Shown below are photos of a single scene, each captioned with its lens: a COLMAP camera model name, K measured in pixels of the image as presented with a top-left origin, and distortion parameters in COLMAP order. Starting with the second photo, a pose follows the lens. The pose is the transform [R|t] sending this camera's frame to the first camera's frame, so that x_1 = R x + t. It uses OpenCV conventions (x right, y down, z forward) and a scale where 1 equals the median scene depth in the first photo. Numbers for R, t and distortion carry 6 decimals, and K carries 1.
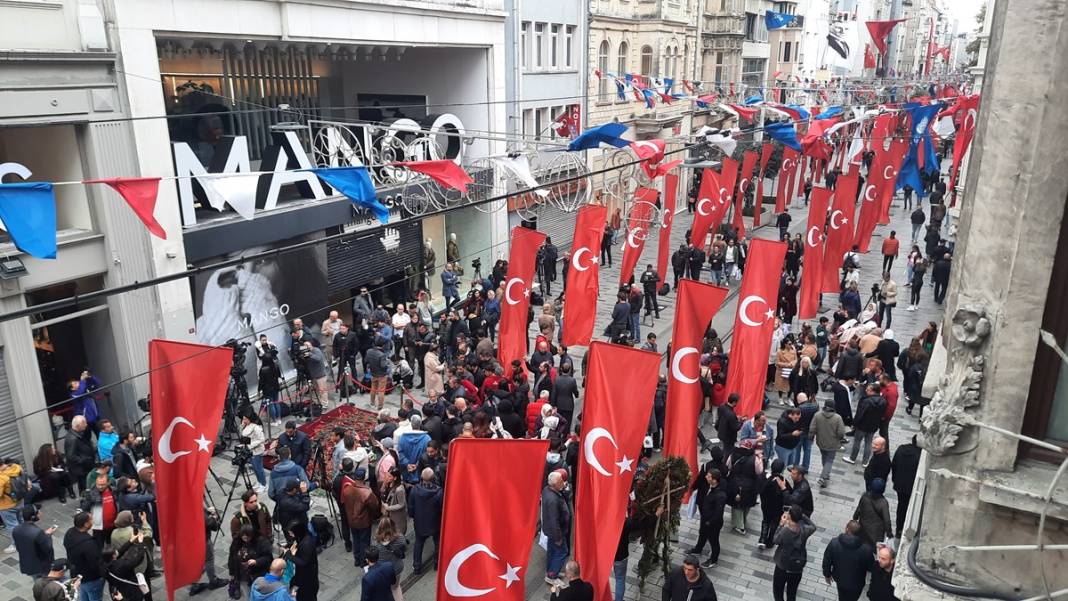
lens RADIAL K [[782.6, 0, 542.7], [0, 782.6, 299.3], [0, 0, 1]] dist [0.068161, -0.045007]
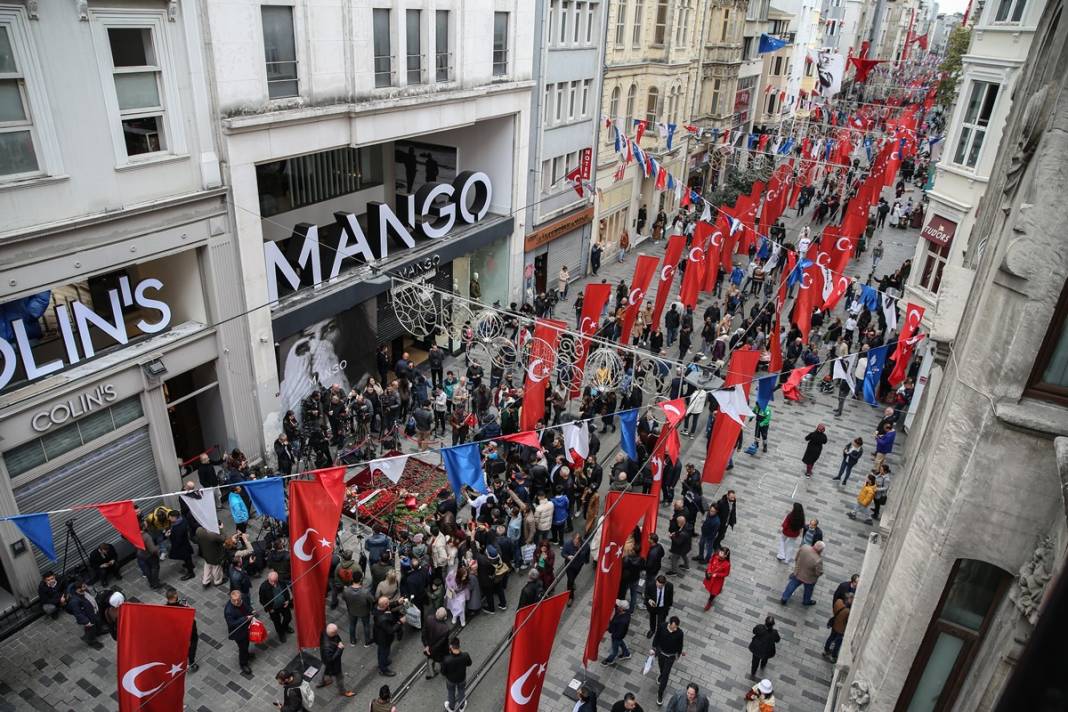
lens RADIAL K [[731.2, 0, 535.8], [0, 731.2, 361.6], [0, 0, 1]] dist [-0.061135, 0.031375]
pose [[0.998633, 0.049816, 0.015837, -0.039986], [-0.051709, 0.985798, 0.159776, -0.139231], [-0.007653, -0.160376, 0.987026, -0.073433]]
